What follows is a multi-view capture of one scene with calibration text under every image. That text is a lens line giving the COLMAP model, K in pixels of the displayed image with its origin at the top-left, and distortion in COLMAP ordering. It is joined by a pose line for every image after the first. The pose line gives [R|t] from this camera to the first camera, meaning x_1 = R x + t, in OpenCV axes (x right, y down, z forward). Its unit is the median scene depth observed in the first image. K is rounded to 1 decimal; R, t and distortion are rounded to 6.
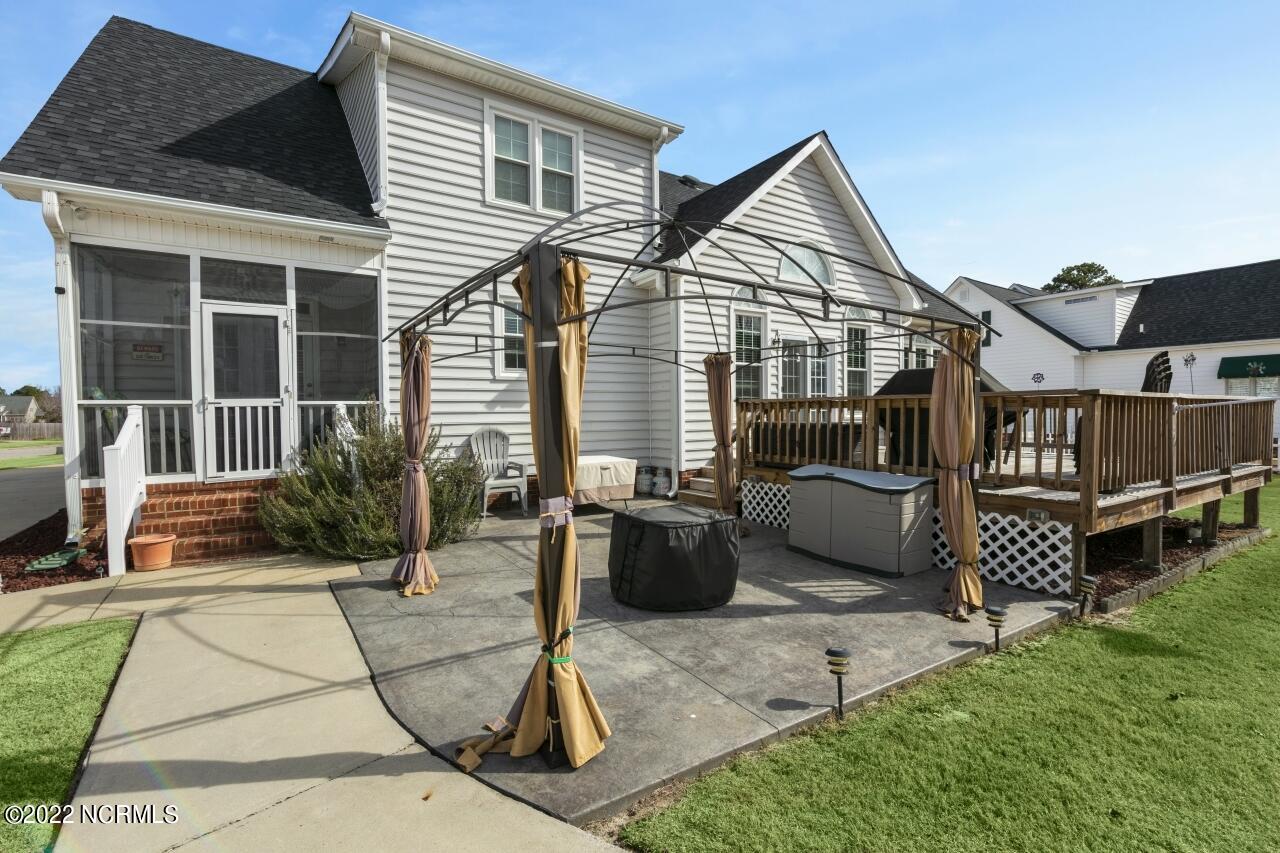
lens RADIAL K [[578.3, 0, 641.5], [0, 578.3, 426.5], [0, 0, 1]] dist [-0.001332, -0.000342]
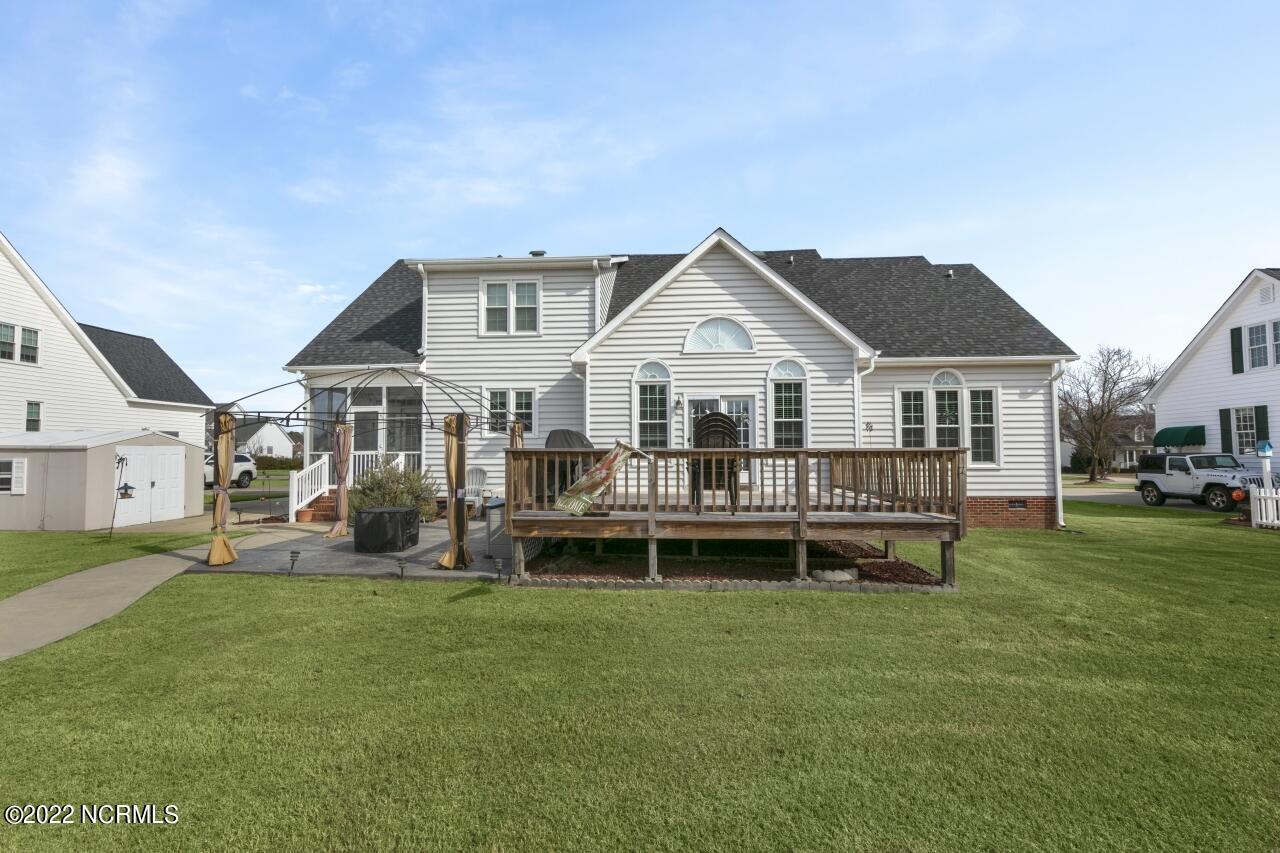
lens RADIAL K [[578.3, 0, 642.0], [0, 578.3, 428.4], [0, 0, 1]] dist [-0.001332, -0.000342]
pose [[0.789011, -0.025571, -0.613846, 1.147553], [-0.017988, 0.997744, -0.064684, -0.009687], [0.614115, 0.062078, 0.786771, -0.039463]]
